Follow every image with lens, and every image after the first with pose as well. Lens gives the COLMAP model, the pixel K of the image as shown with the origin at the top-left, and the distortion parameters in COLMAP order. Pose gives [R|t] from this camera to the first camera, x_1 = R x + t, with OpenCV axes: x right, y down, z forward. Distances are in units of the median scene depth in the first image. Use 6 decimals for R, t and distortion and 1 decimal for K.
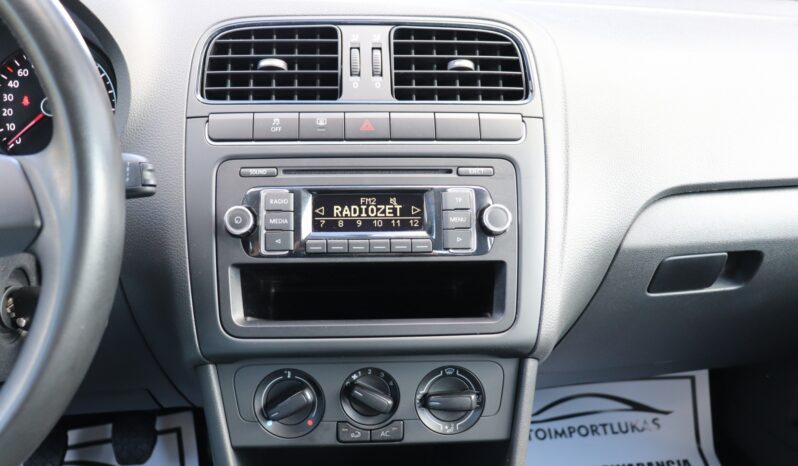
lens RADIAL K [[716.7, 0, 393.7], [0, 716.7, 228.9], [0, 0, 1]] dist [-0.103221, 0.057598]
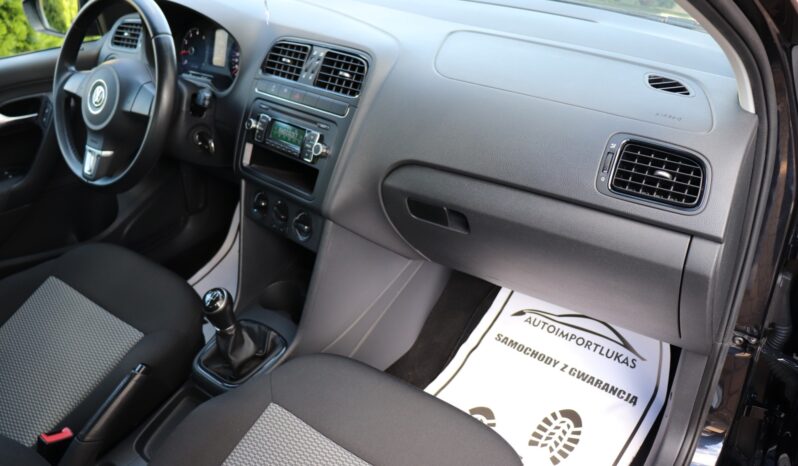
lens RADIAL K [[658.8, 0, 388.9], [0, 658.8, 216.2], [0, 0, 1]] dist [-0.173030, 0.143786]
pose [[0.669507, 0.317190, -0.671678, 1.596210], [-0.206359, 0.948072, 0.242022, -0.329847], [0.713566, -0.023428, 0.700196, -0.225028]]
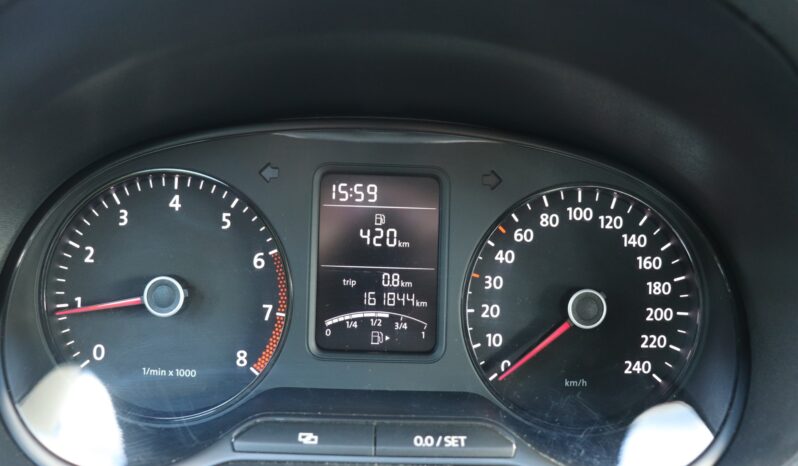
lens RADIAL K [[658.8, 0, 398.5], [0, 658.8, 228.0], [0, 0, 1]] dist [-0.173030, 0.143786]
pose [[0.989138, 0.060426, -0.133997, -0.602695], [-0.070818, 0.994726, -0.074198, -0.201758], [0.128807, 0.082881, 0.988200, 0.548073]]
